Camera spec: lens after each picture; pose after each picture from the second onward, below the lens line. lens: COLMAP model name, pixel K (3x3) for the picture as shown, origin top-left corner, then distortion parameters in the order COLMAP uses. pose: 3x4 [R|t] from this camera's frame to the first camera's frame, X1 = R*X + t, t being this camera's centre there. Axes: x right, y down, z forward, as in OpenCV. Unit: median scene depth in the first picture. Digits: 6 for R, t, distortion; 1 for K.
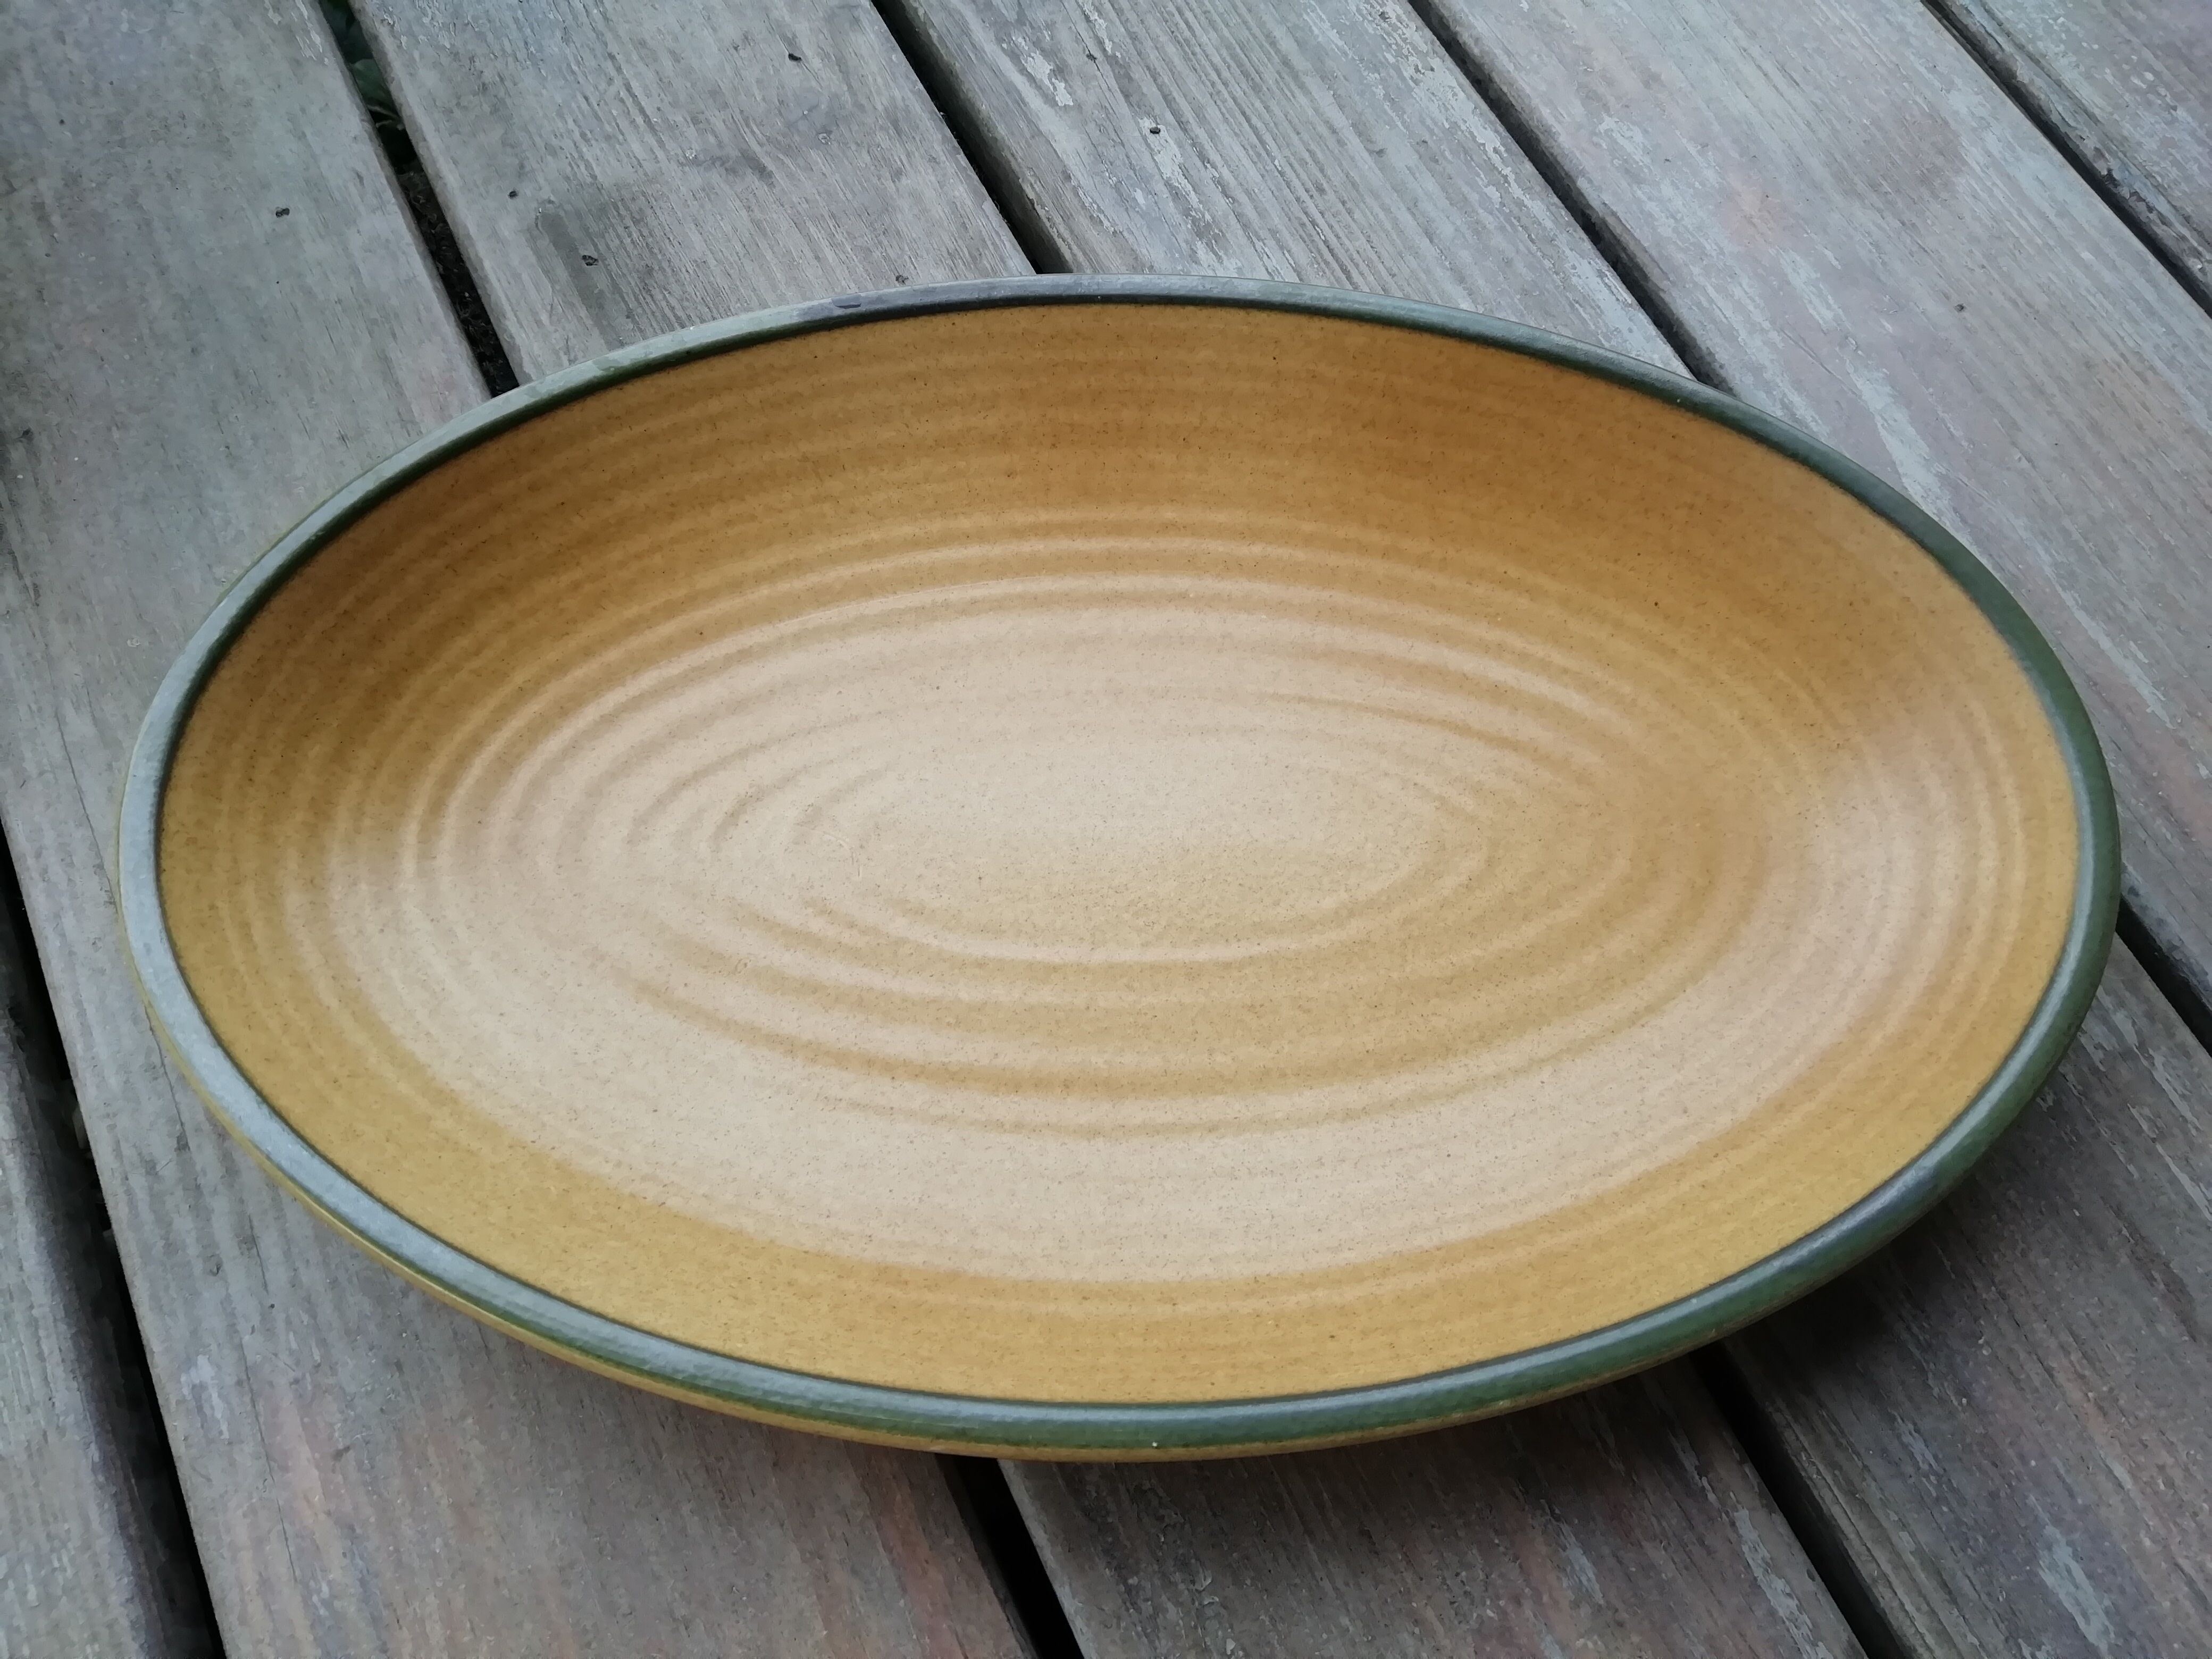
lens RADIAL K [[1707.2, 0, 1106.0], [0, 1707.2, 829.5], [0, 0, 1]] dist [0.044831, -0.080417]
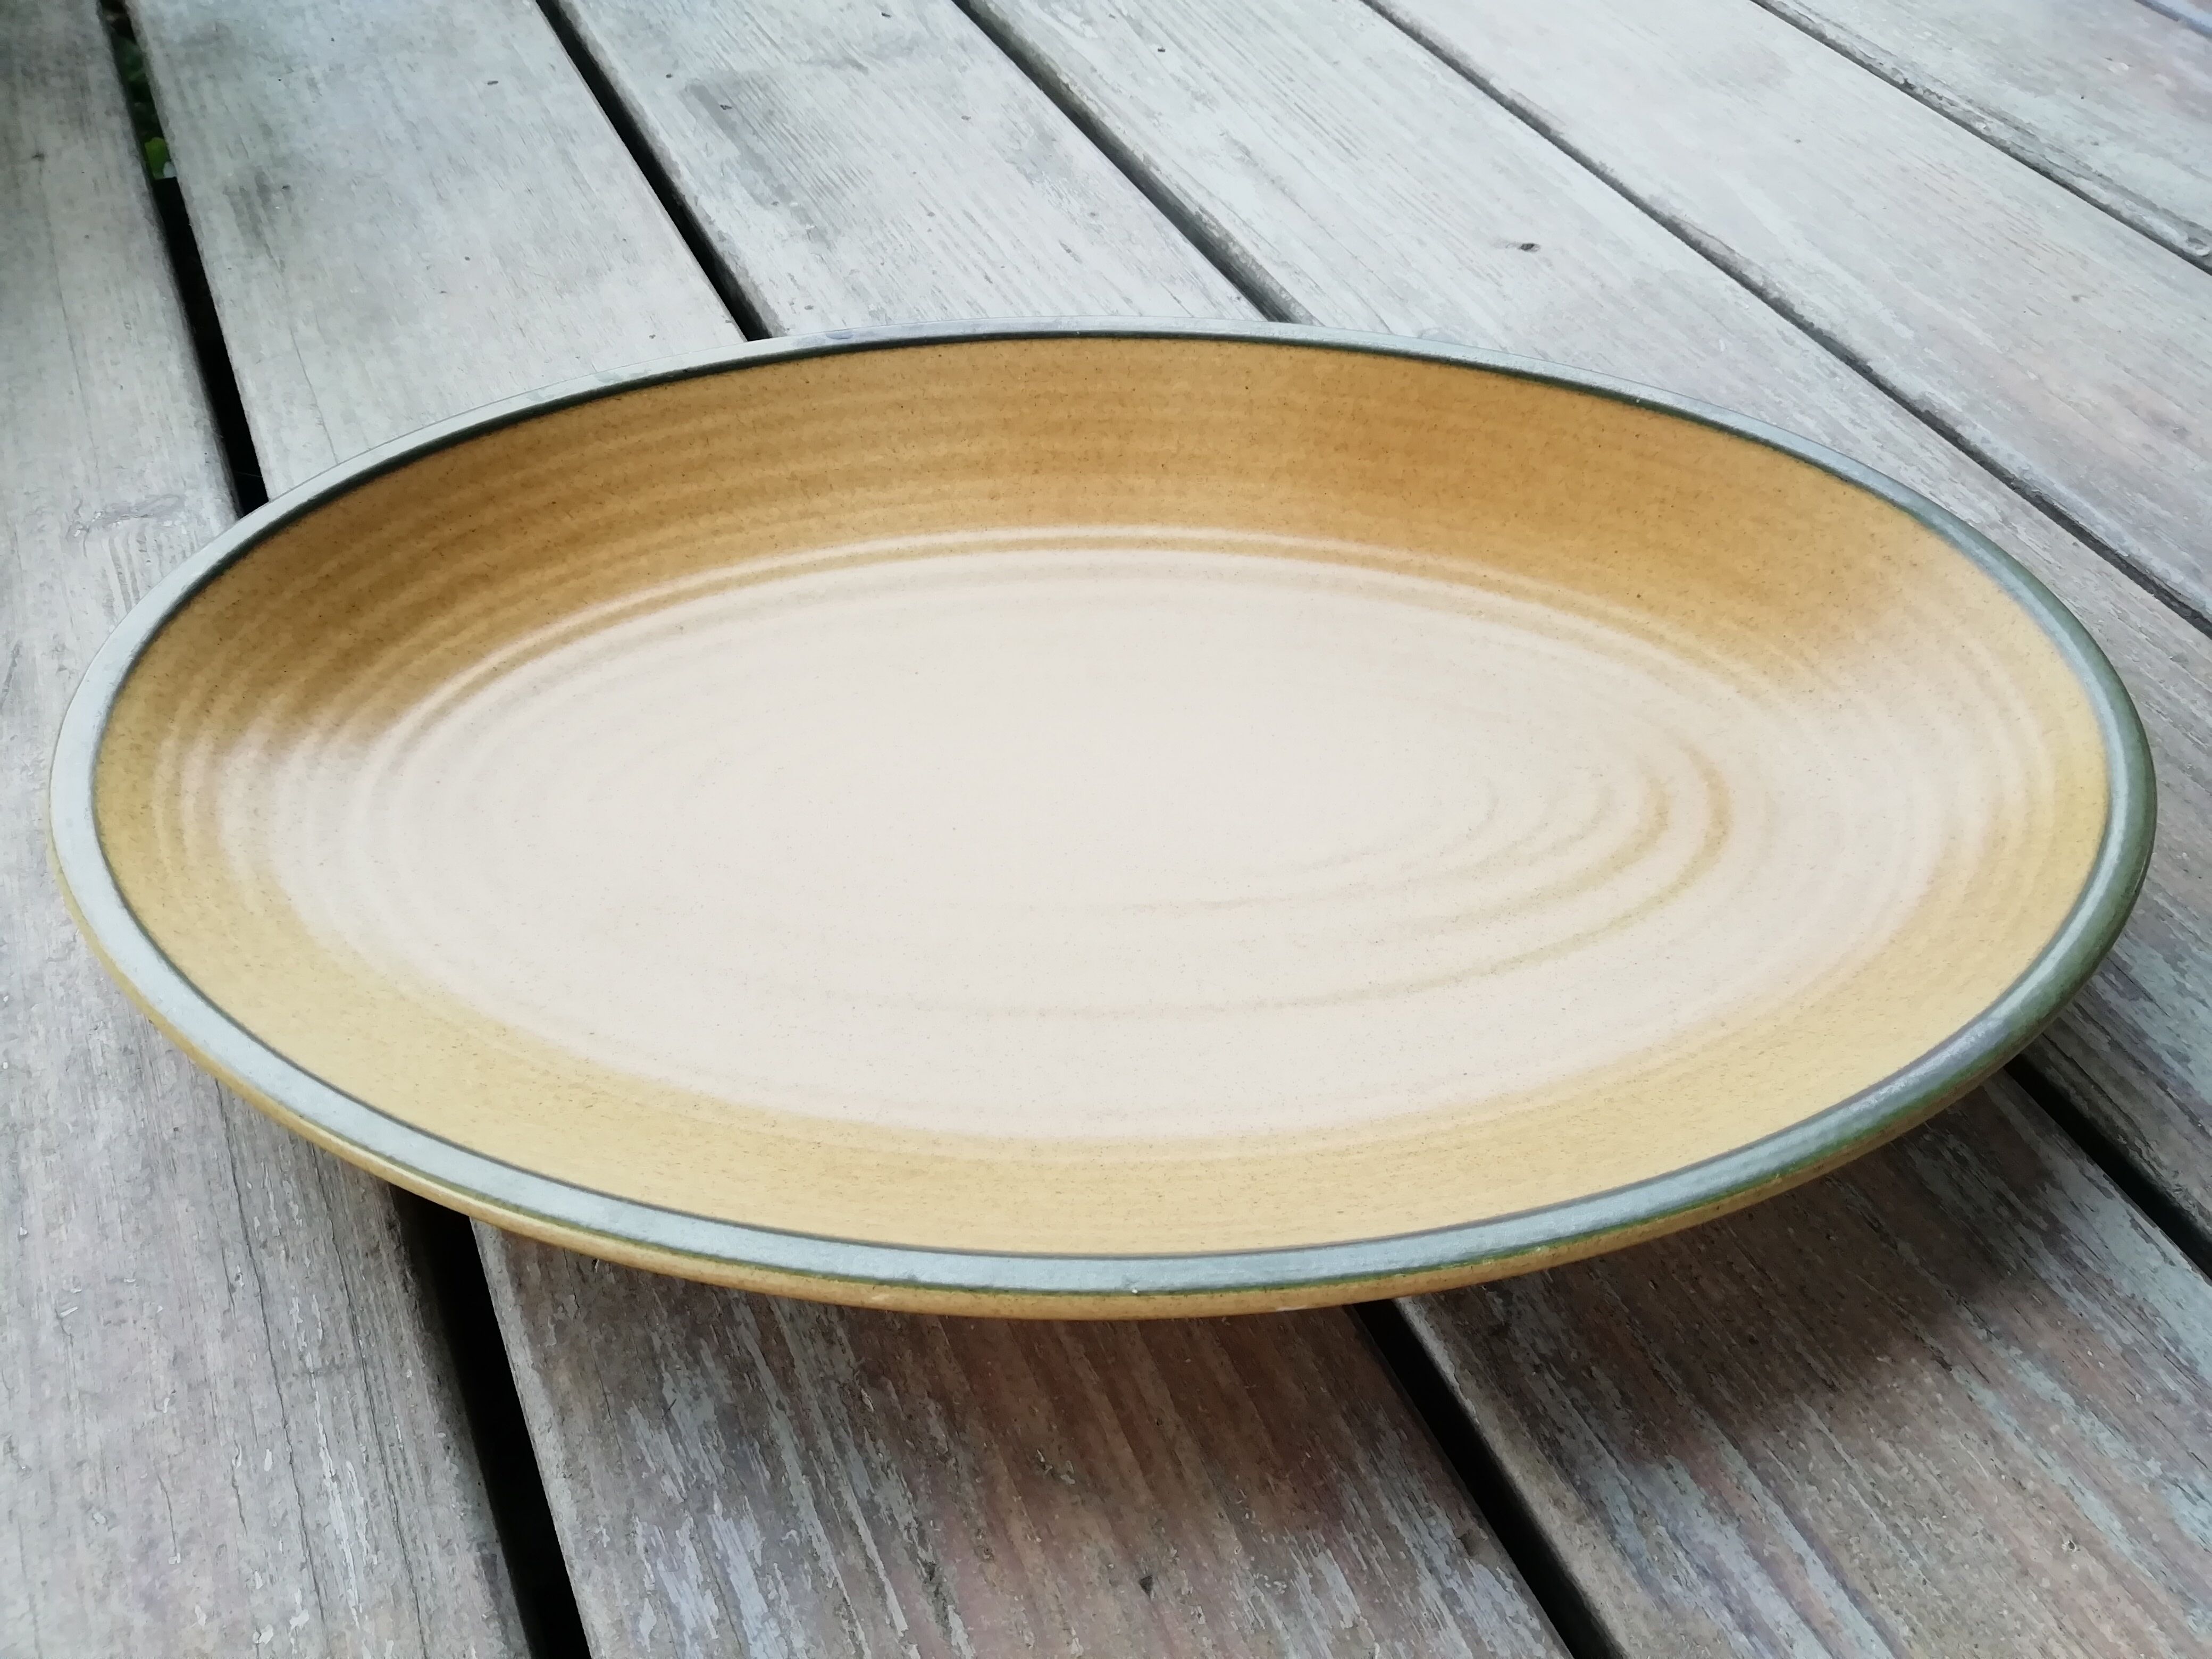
lens RADIAL K [[1707.2, 0, 1106.0], [0, 1707.2, 829.5], [0, 0, 1]] dist [0.044831, -0.080417]
pose [[0.999824, -0.014989, -0.011243, 0.020398], [0.010832, 0.951997, -0.305916, 0.302814], [0.015288, 0.305741, 0.951992, 0.088062]]
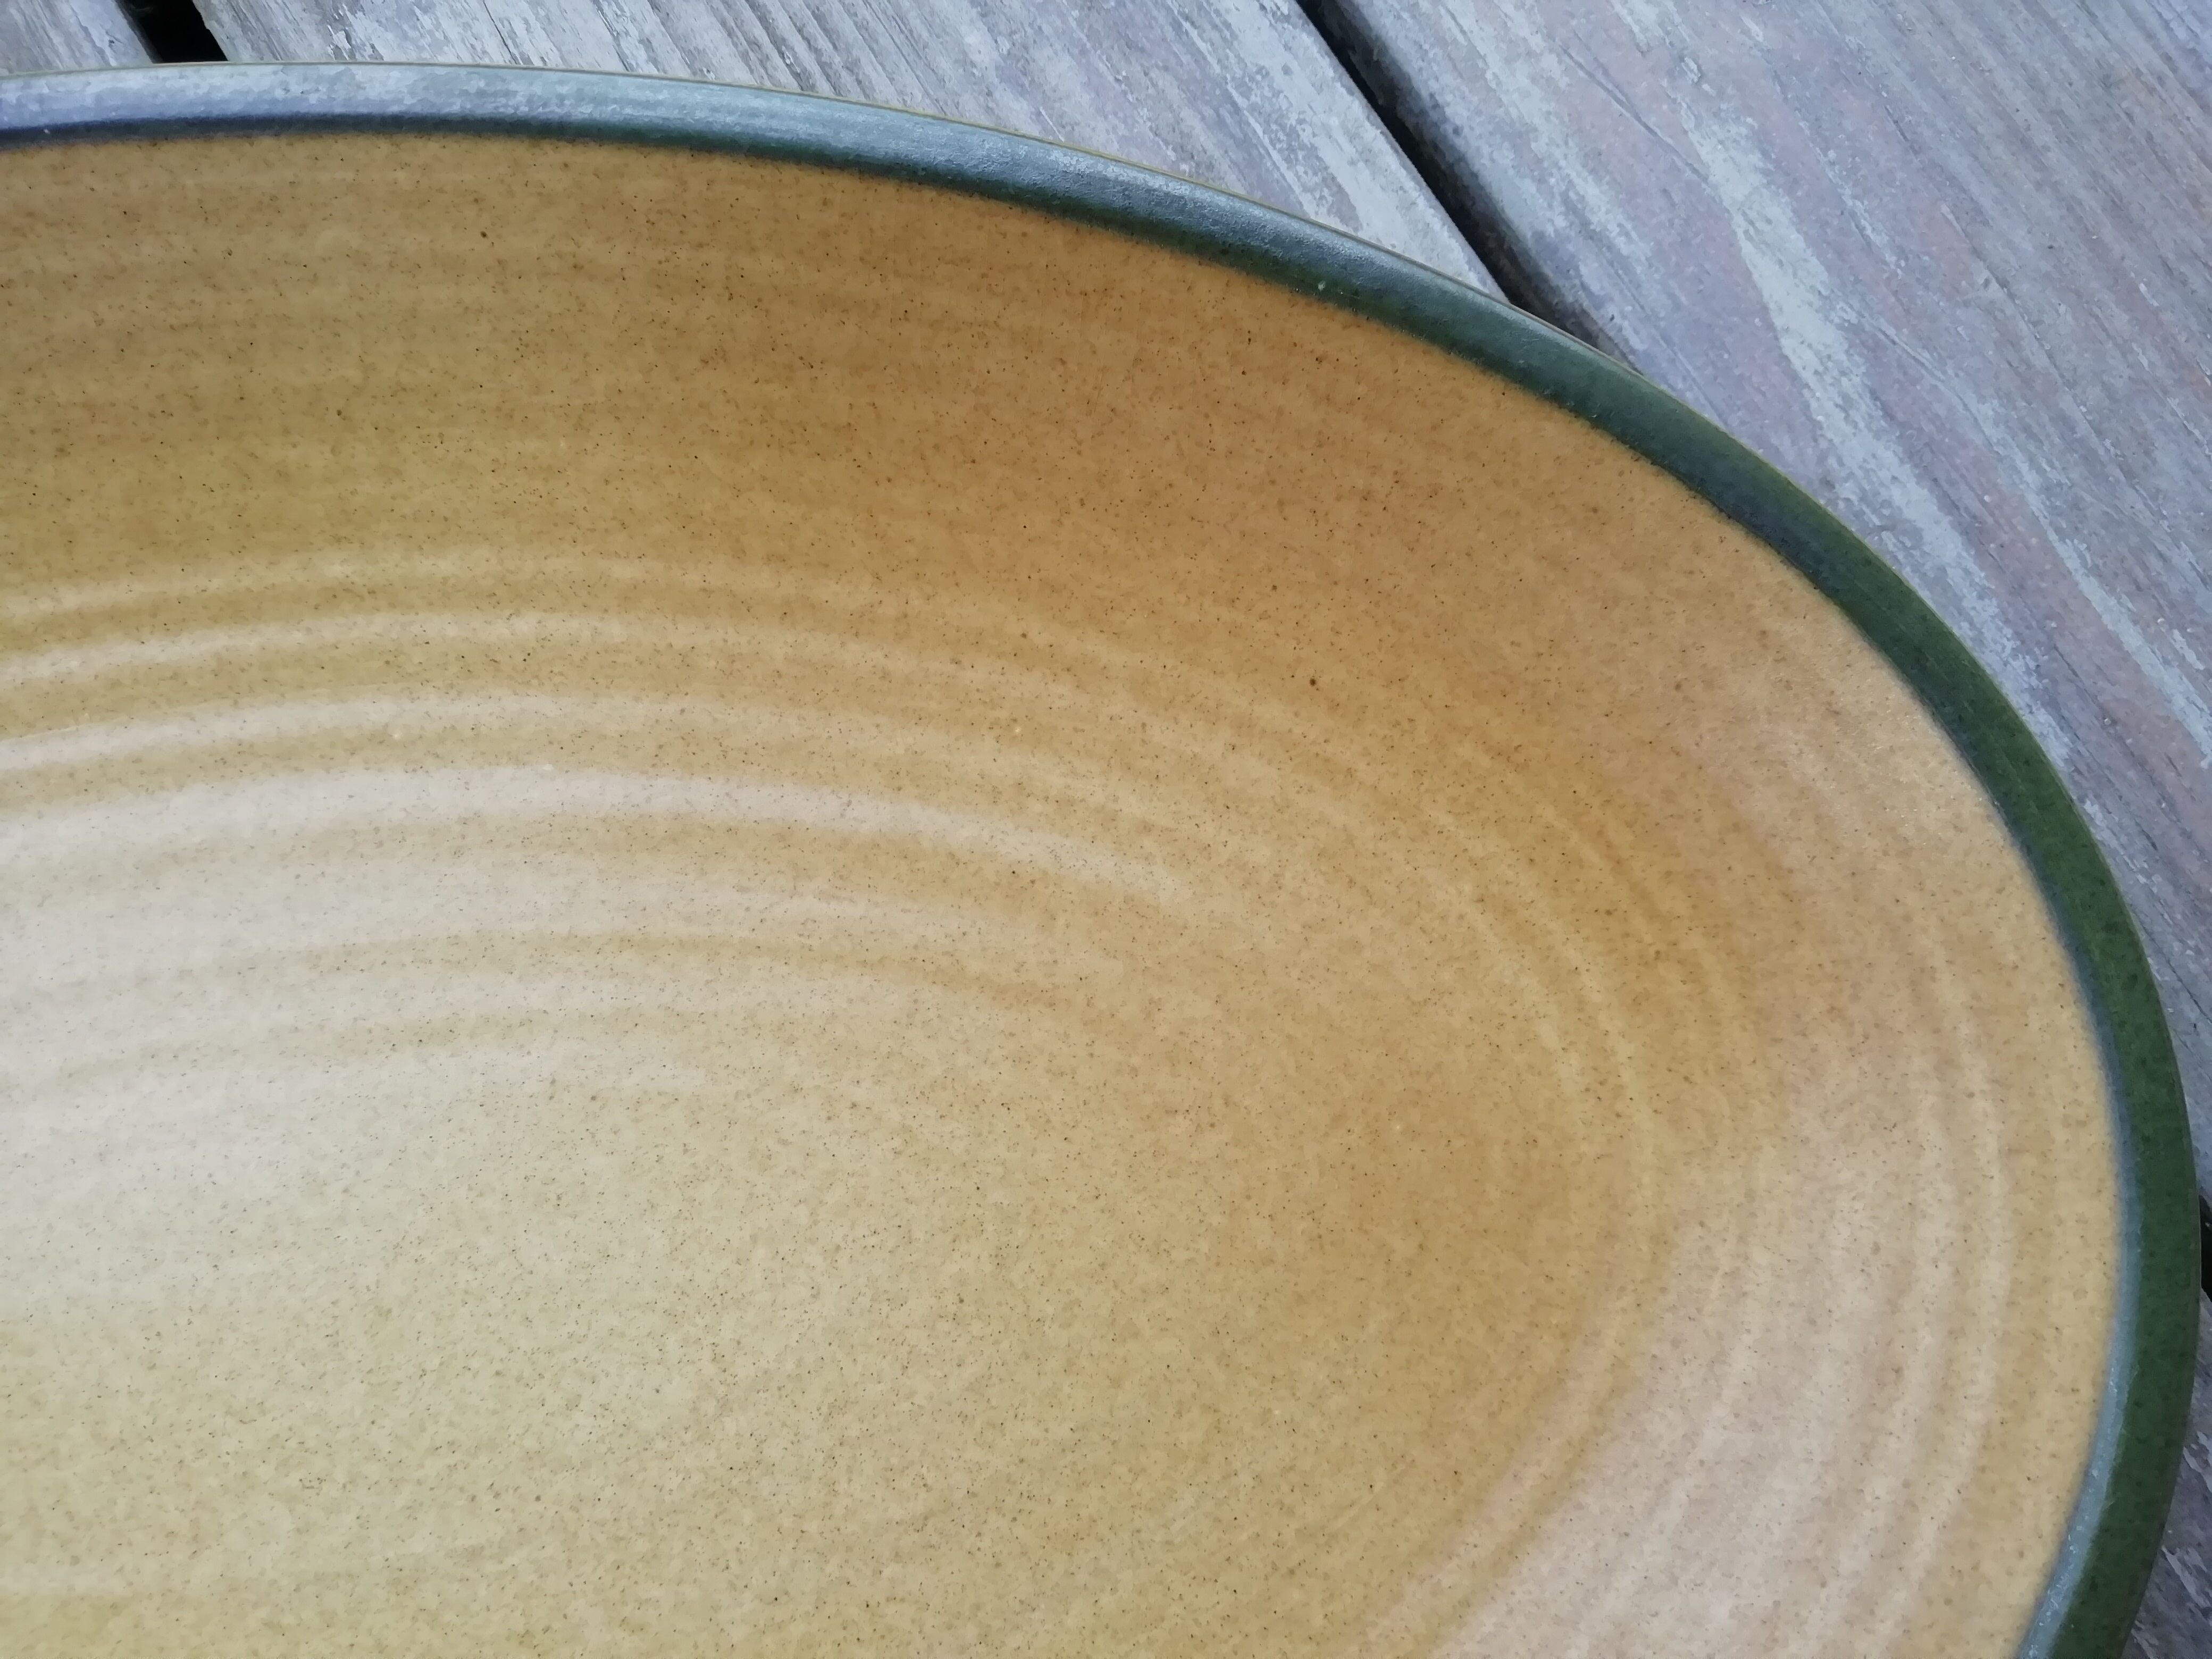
lens RADIAL K [[1721.1, 0, 1128.6], [0, 1721.1, 824.3], [0, 0, 1]] dist [0.008806, -0.038571]
pose [[0.994328, -0.090458, 0.055938, 0.235641], [0.076831, 0.974606, 0.210332, -0.204892], [-0.073544, -0.204841, 0.976028, 0.497437]]
